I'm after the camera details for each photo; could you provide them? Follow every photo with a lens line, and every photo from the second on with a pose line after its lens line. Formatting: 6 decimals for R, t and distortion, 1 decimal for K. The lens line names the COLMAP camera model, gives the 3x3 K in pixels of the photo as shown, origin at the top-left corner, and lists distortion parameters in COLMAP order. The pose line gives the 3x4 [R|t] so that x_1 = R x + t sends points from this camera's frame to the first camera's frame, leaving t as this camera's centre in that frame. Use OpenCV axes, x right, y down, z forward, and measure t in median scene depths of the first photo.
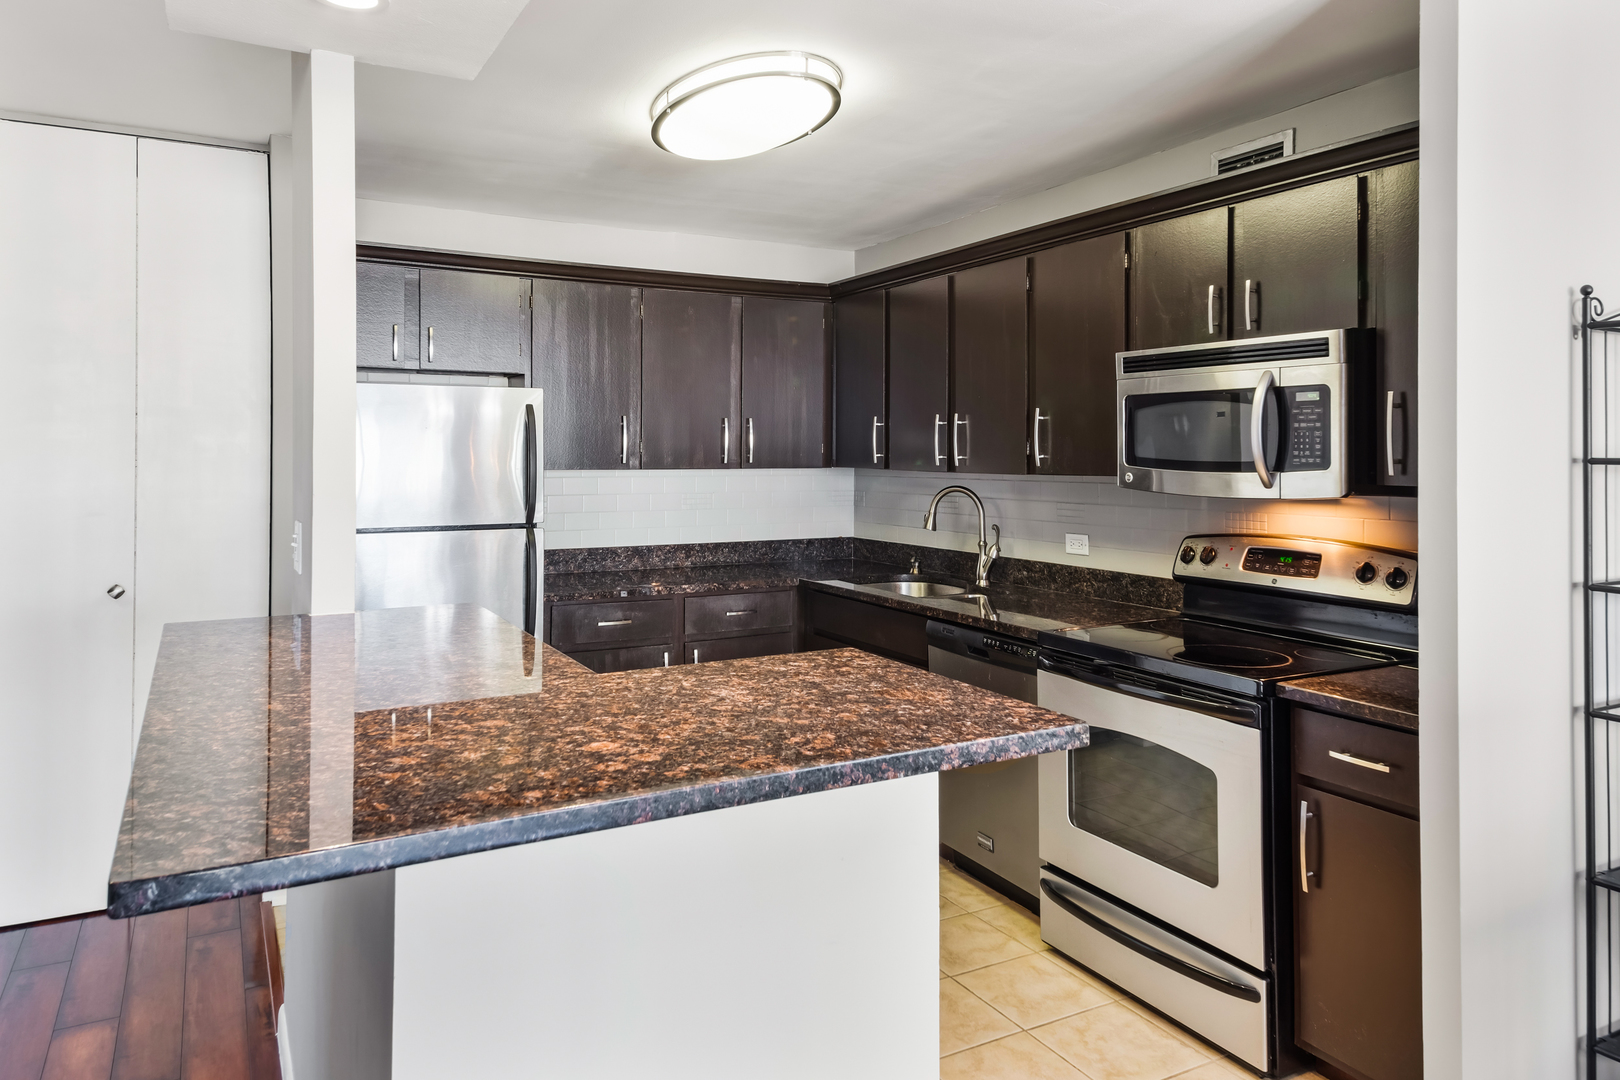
lens RADIAL K [[1099.3, 0, 800.9], [0, 1099.3, 460.0], [0, 0, 1]] dist [0.080297, 0.005844]
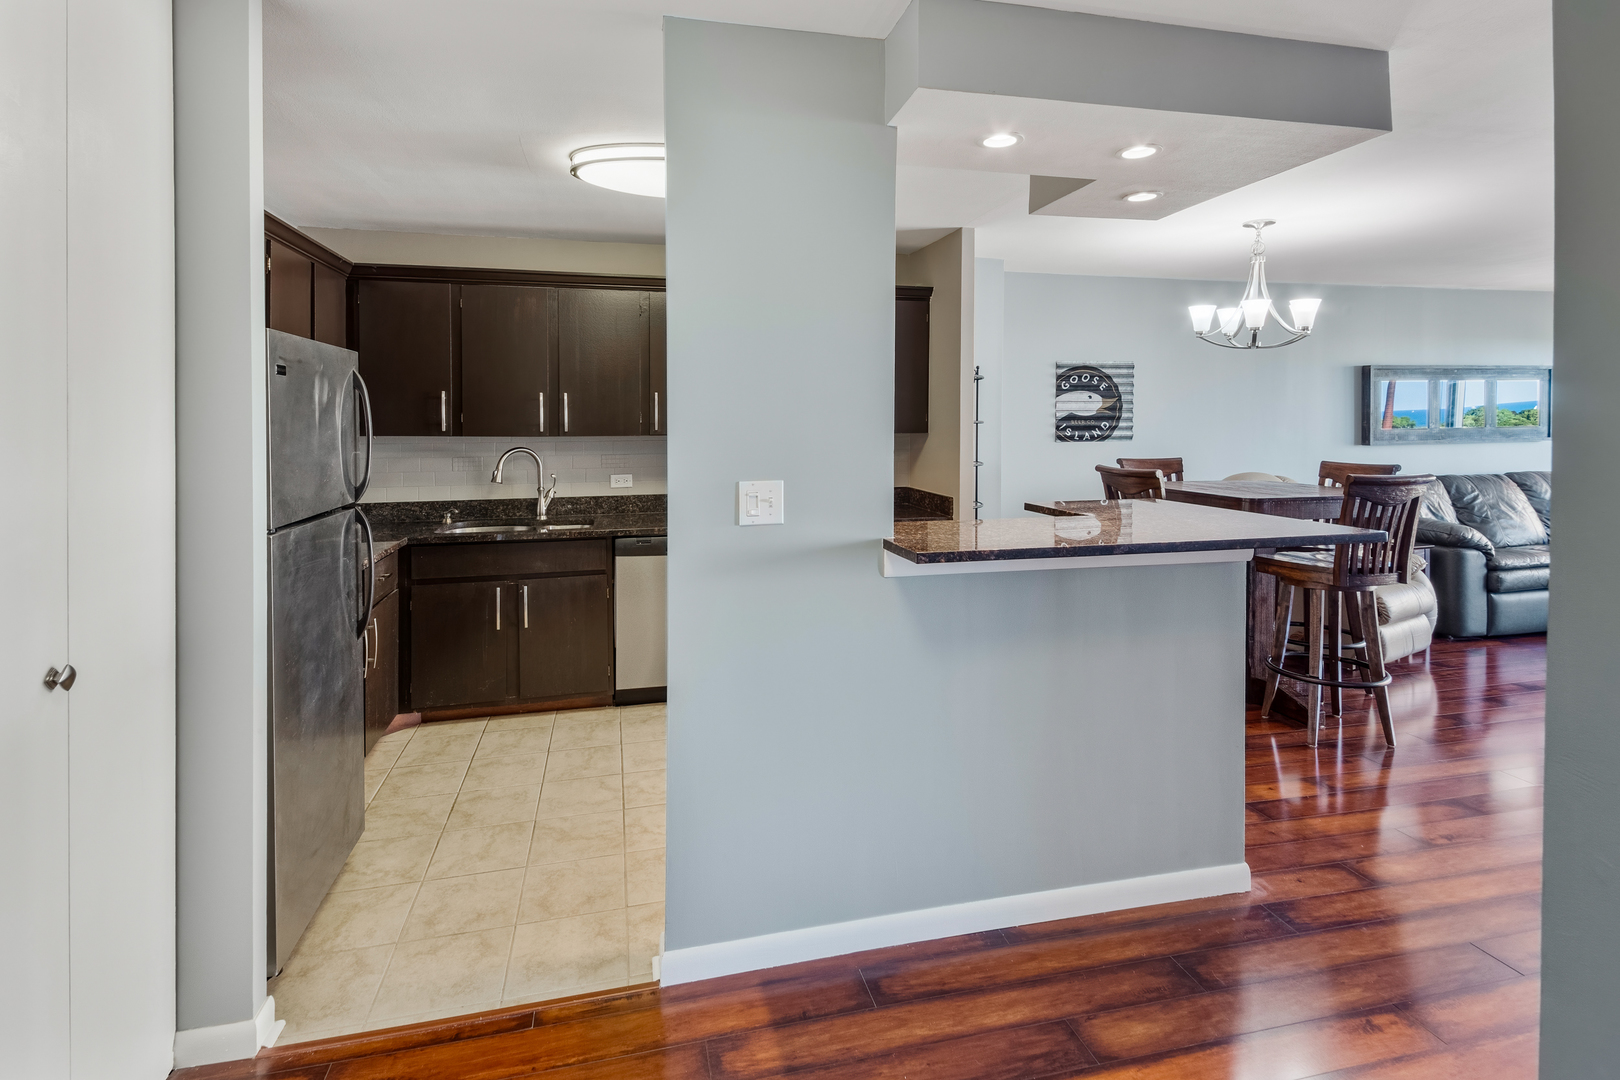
lens RADIAL K [[746.2, 0, 827.3], [0, 746.2, 450.0], [0, 0, 1]] dist [-0.022422, -0.001640]
pose [[0.267641, -0.035211, 0.962875, -0.773818], [0.016777, 0.999351, 0.031882, 0.005505], [-0.963373, 0.007621, 0.268058, 0.519652]]
